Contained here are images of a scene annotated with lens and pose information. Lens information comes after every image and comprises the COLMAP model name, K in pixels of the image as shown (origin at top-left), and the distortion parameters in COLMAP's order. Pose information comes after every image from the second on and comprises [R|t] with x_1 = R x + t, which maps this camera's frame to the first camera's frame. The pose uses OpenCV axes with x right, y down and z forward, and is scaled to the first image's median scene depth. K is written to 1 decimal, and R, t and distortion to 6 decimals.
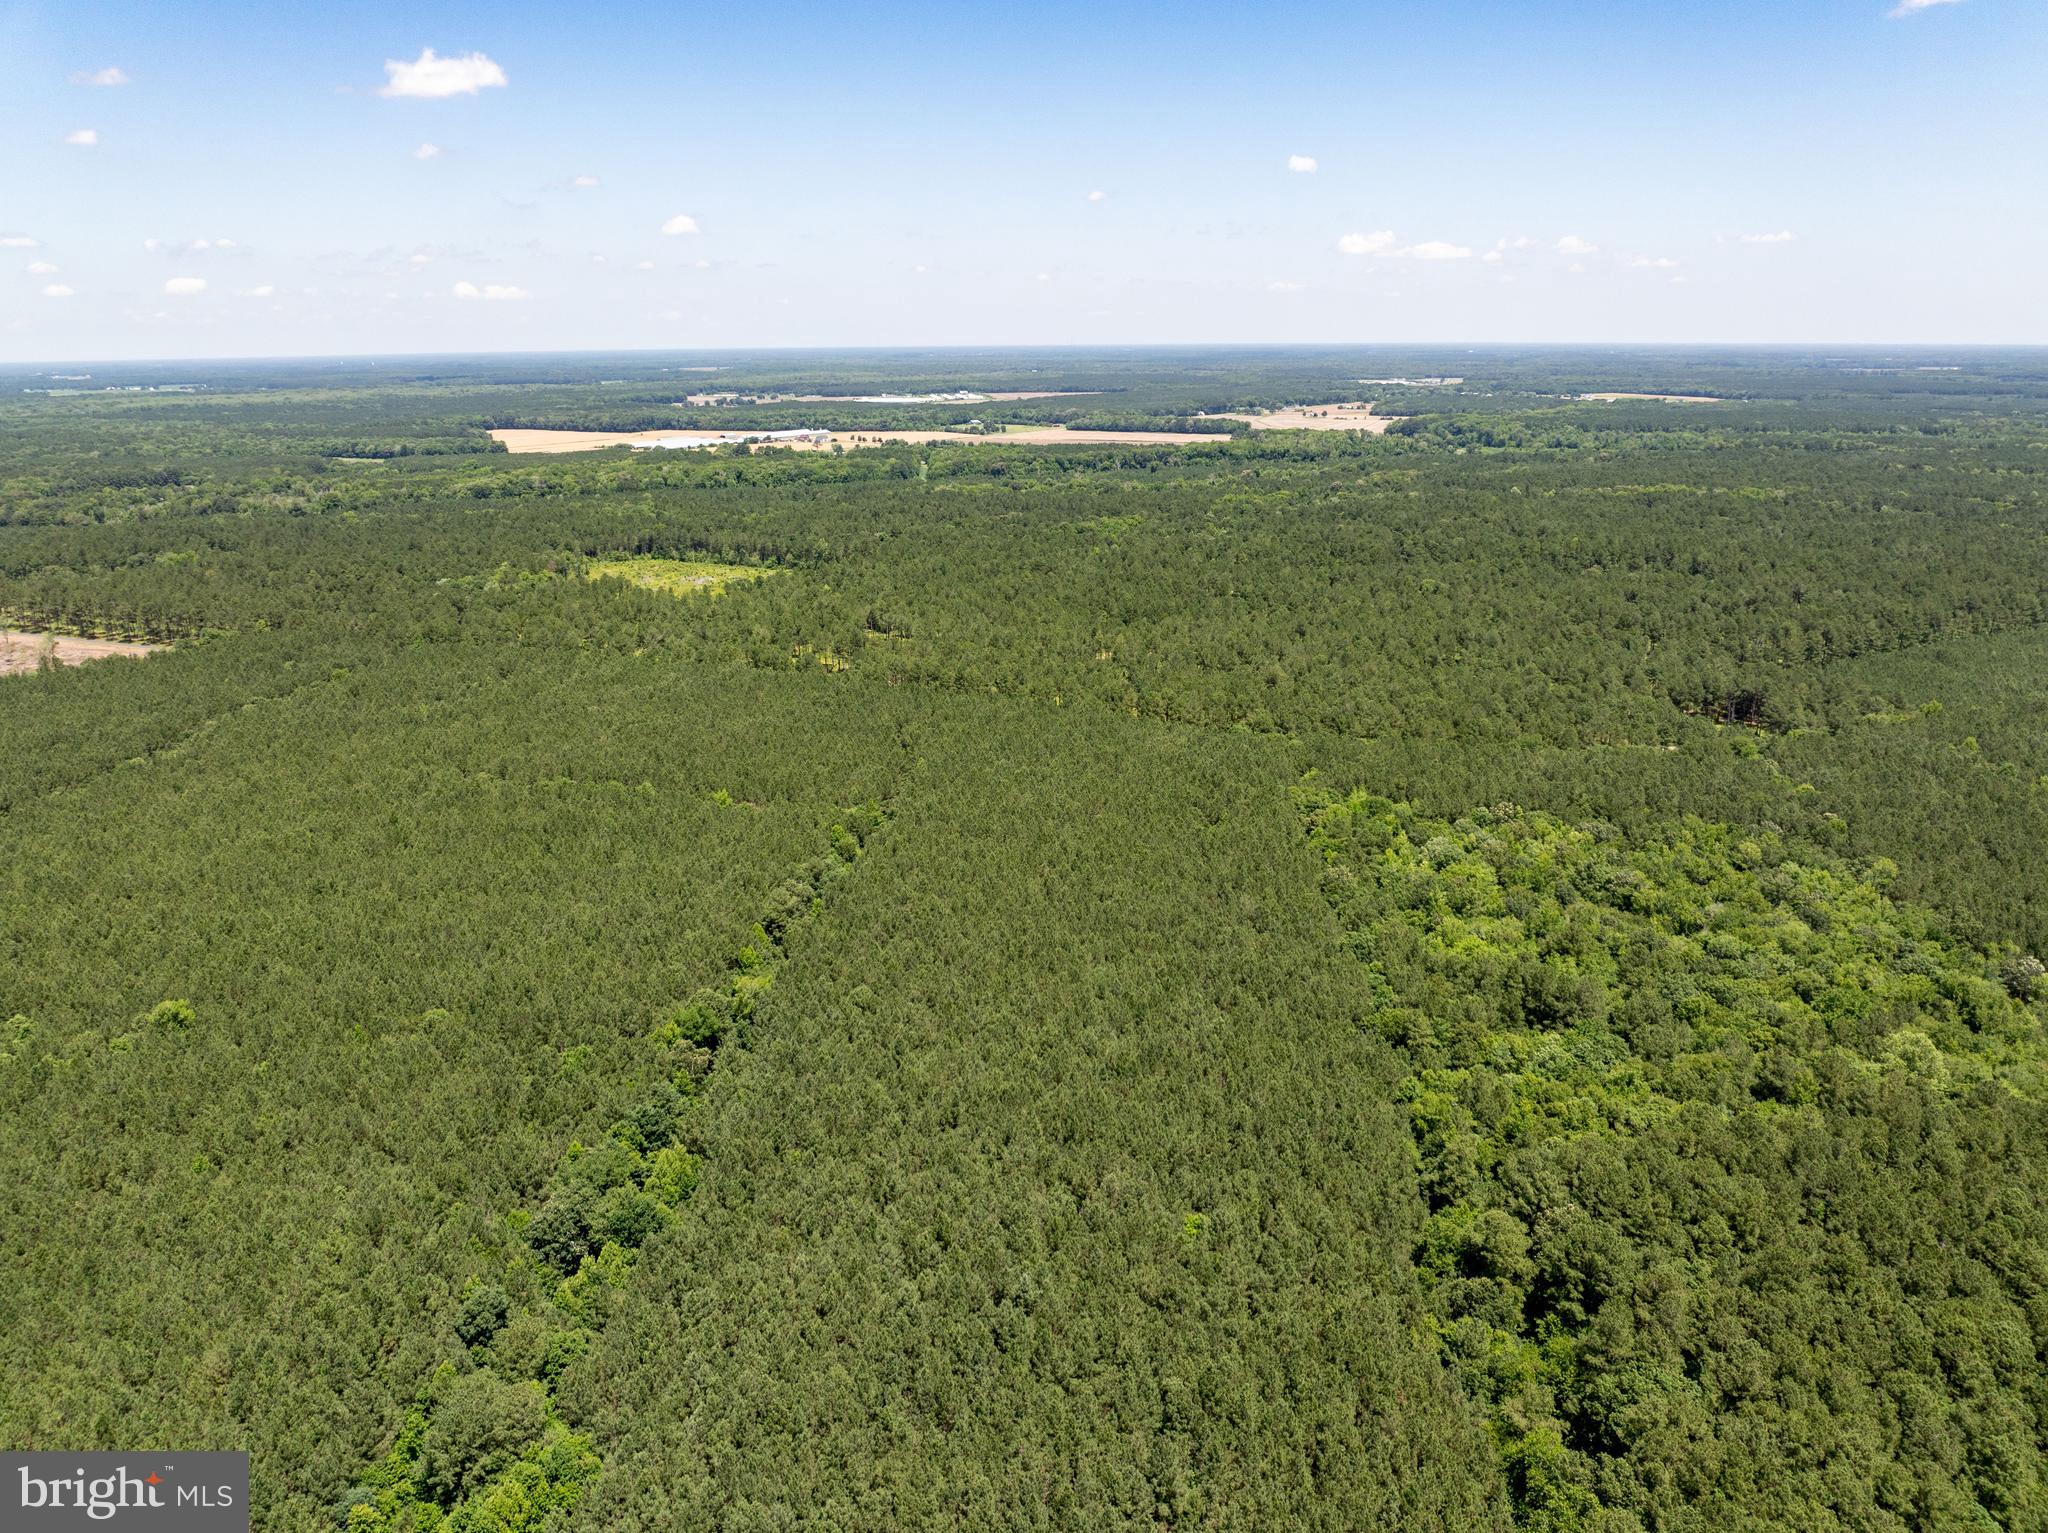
lens RADIAL K [[1449.9, 0, 1031.8], [0, 1449.9, 760.4], [0, 0, 1]] dist [-0.039048, 0.017535]
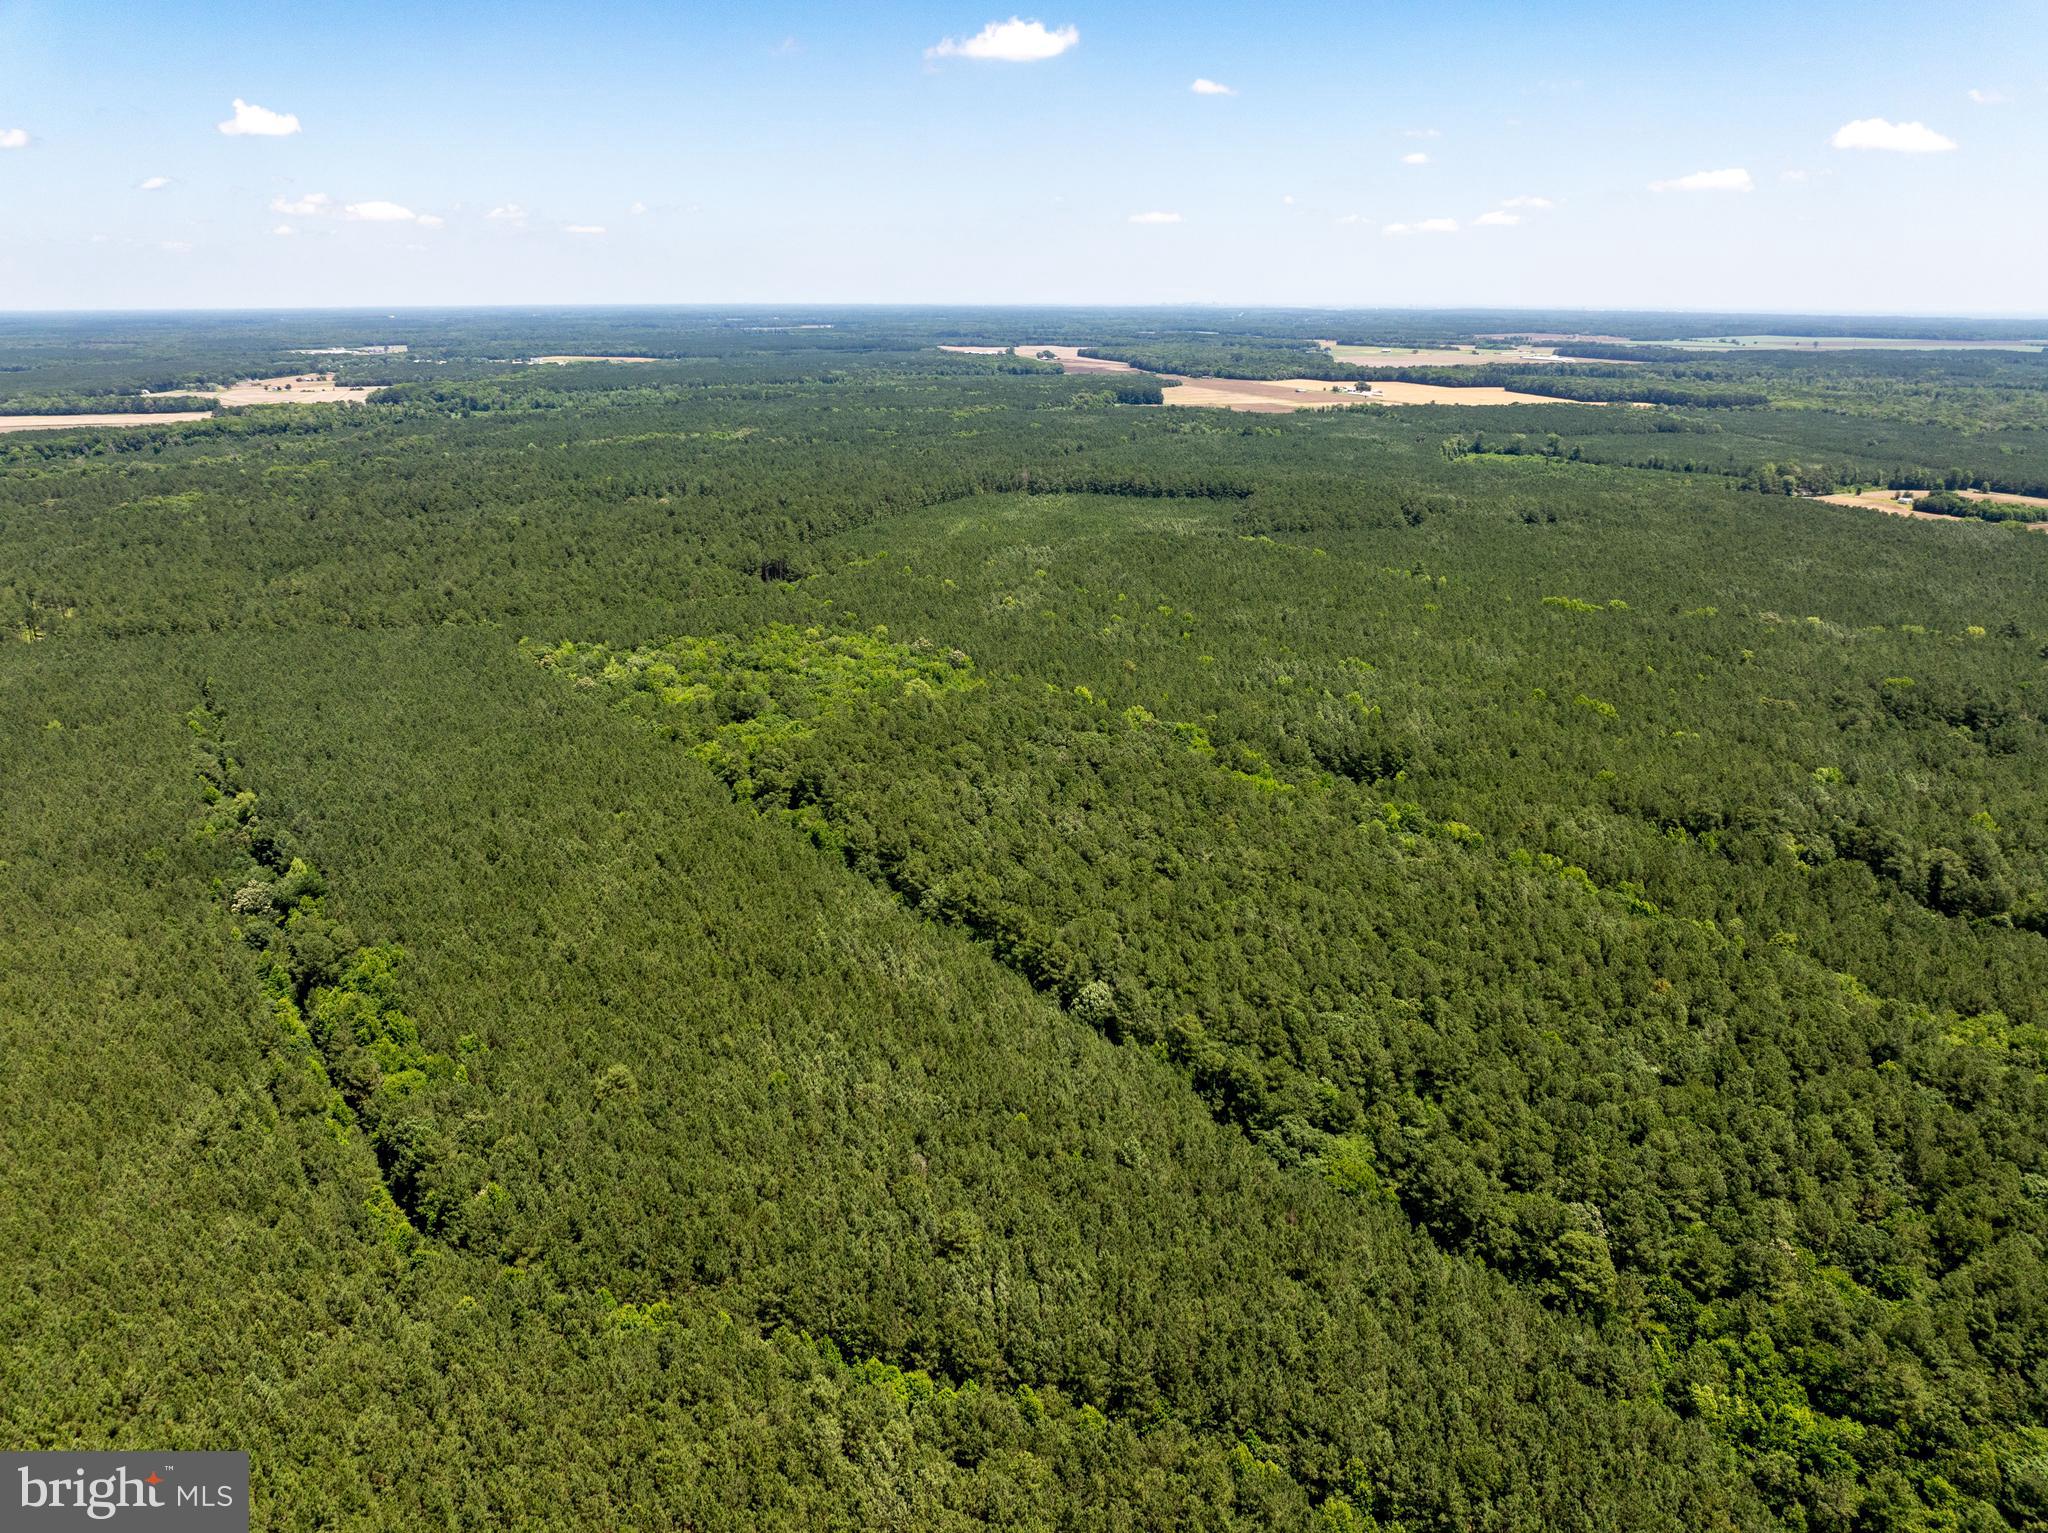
lens RADIAL K [[1449.9, 0, 1024.2], [0, 1449.9, 767.8], [0, 0, 1]] dist [-0.039048, 0.017535]
pose [[0.770595, -0.192640, 0.607514, -0.368006], [0.174451, 0.980576, 0.089656, 0.104612], [-0.612984, 0.036893, 0.789233, -0.489647]]
